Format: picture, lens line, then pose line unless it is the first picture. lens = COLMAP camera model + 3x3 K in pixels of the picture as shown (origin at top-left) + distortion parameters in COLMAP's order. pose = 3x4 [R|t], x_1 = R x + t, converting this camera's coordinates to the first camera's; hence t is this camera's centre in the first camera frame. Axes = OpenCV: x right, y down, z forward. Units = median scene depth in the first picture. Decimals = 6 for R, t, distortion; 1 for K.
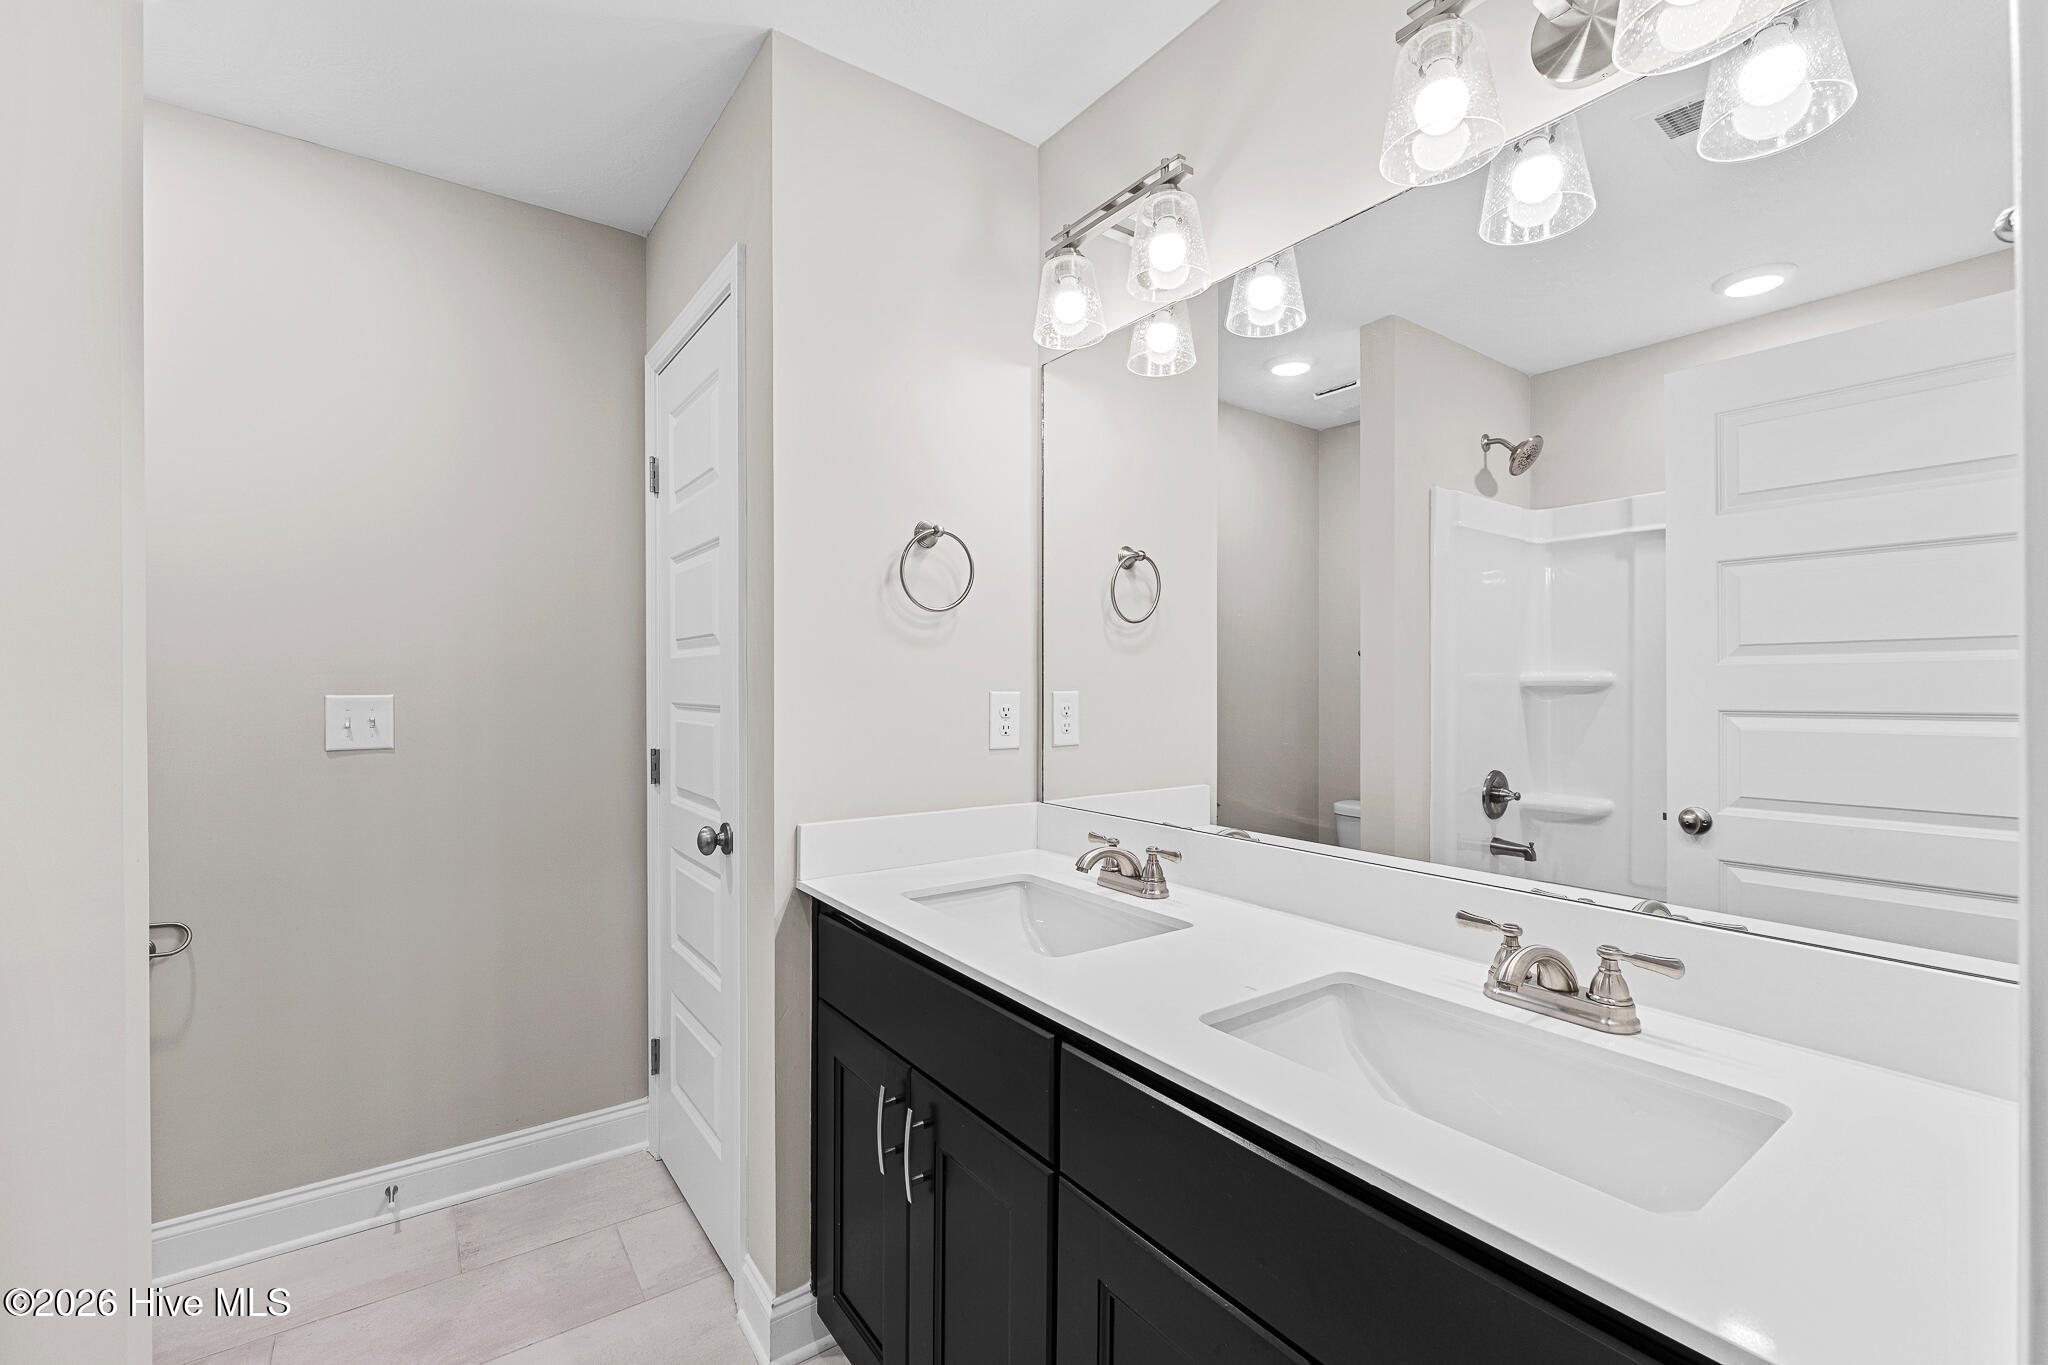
lens RADIAL K [[869.8, 0, 1002.6], [0, 869.8, 682.4], [0, 0, 1]] dist [-0.004097, -0.000299]
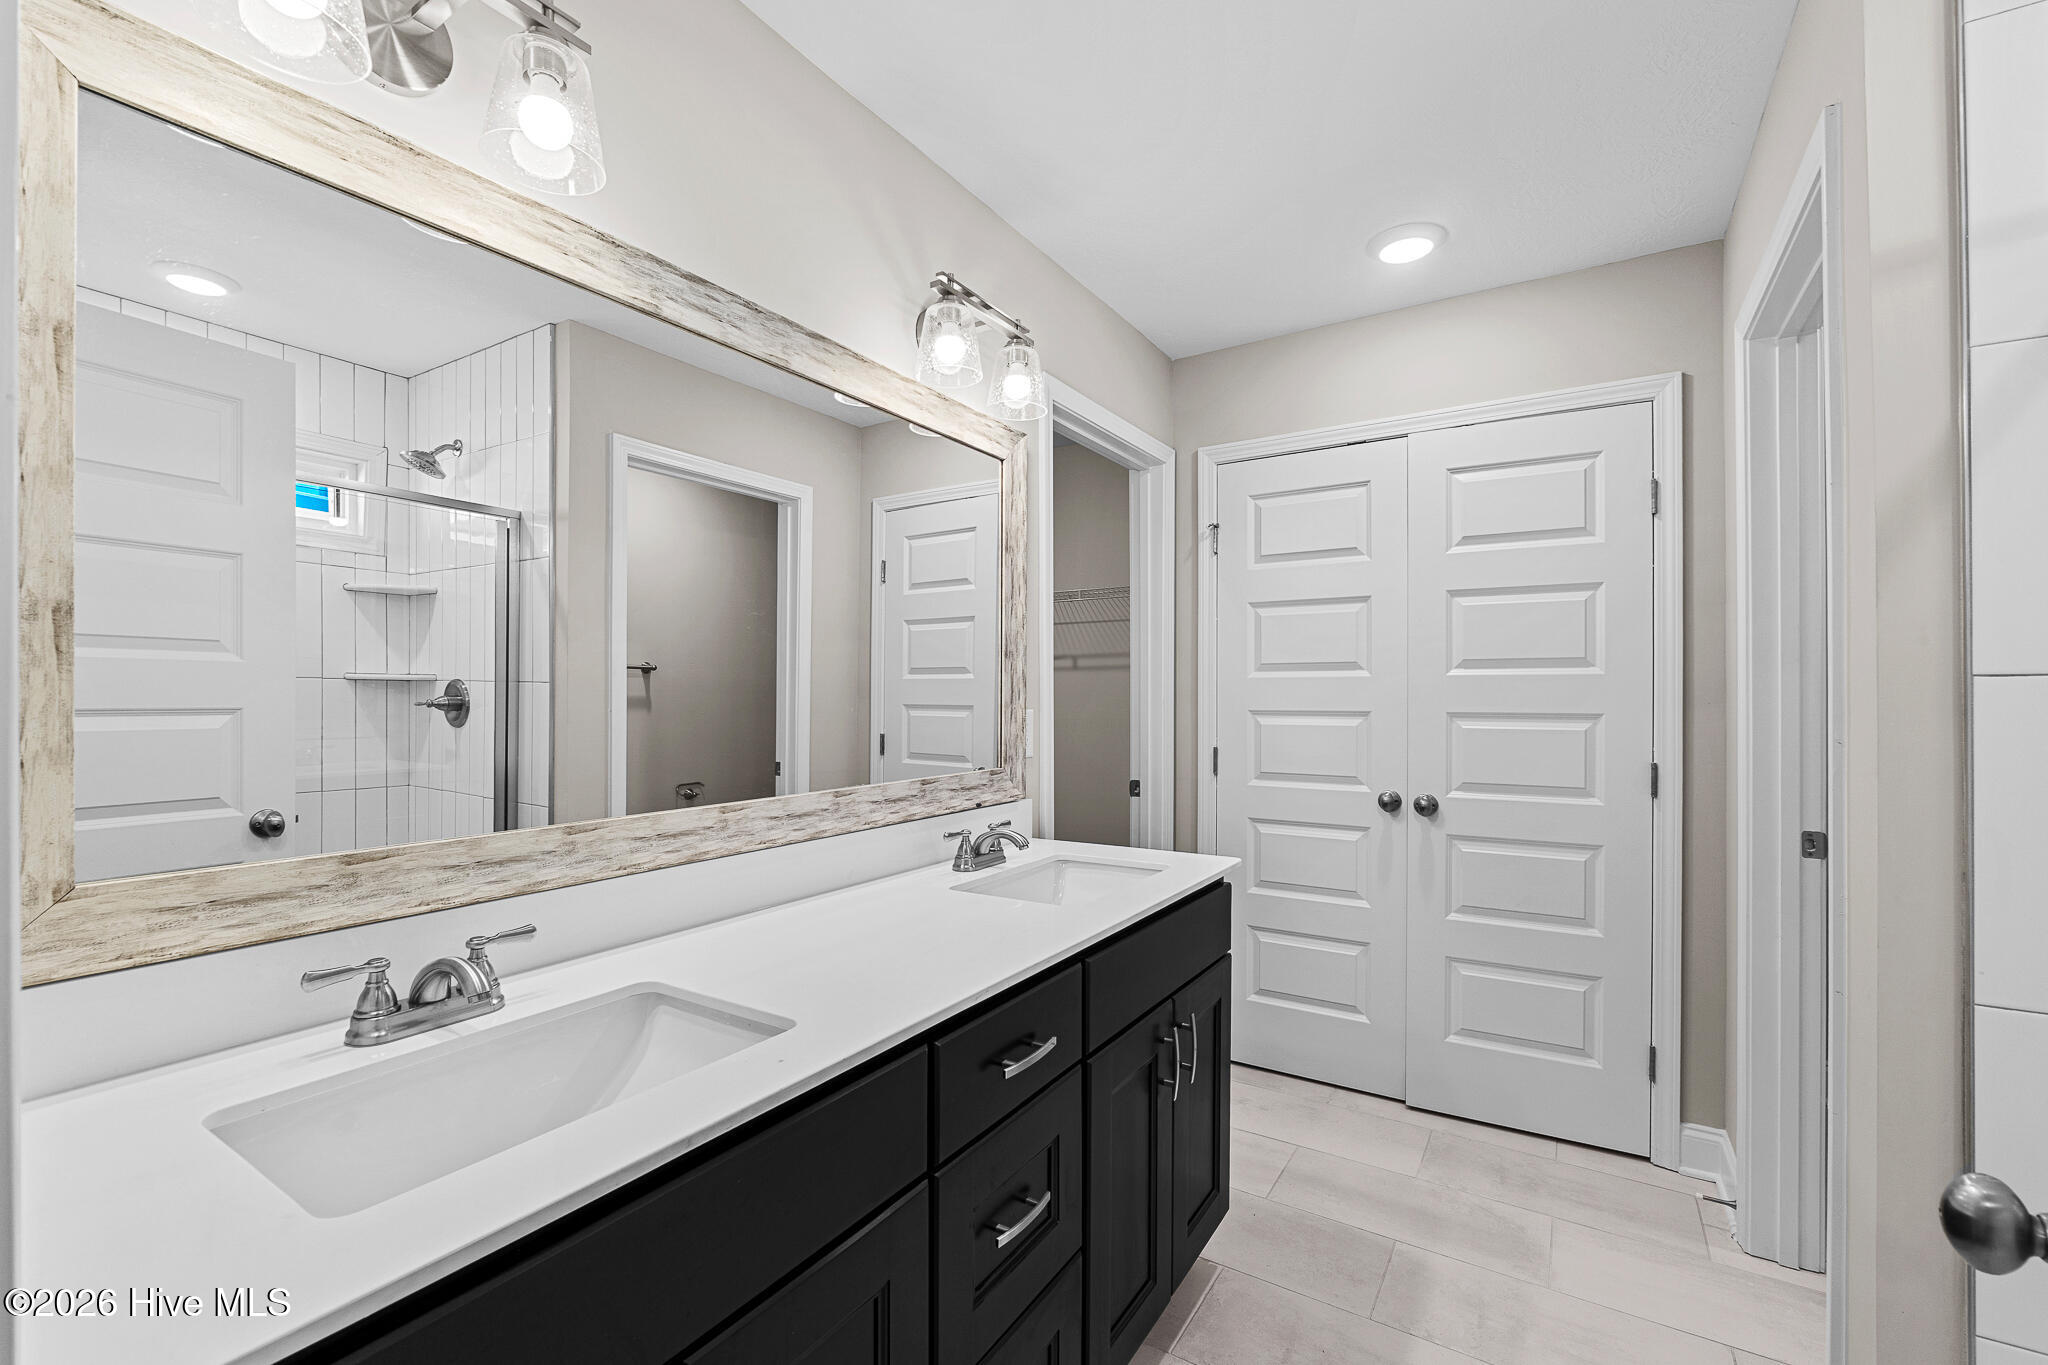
lens RADIAL K [[873.7, 0, 998.0], [0, 873.7, 690.9], [0, 0, 1]] dist [-0.003180, -0.000356]
pose [[-0.364854, 0.005016, 0.931051, -0.530556], [-0.002836, 0.999975, -0.006499, -0.001219], [-0.931060, -0.005011, -0.364831, 0.743089]]
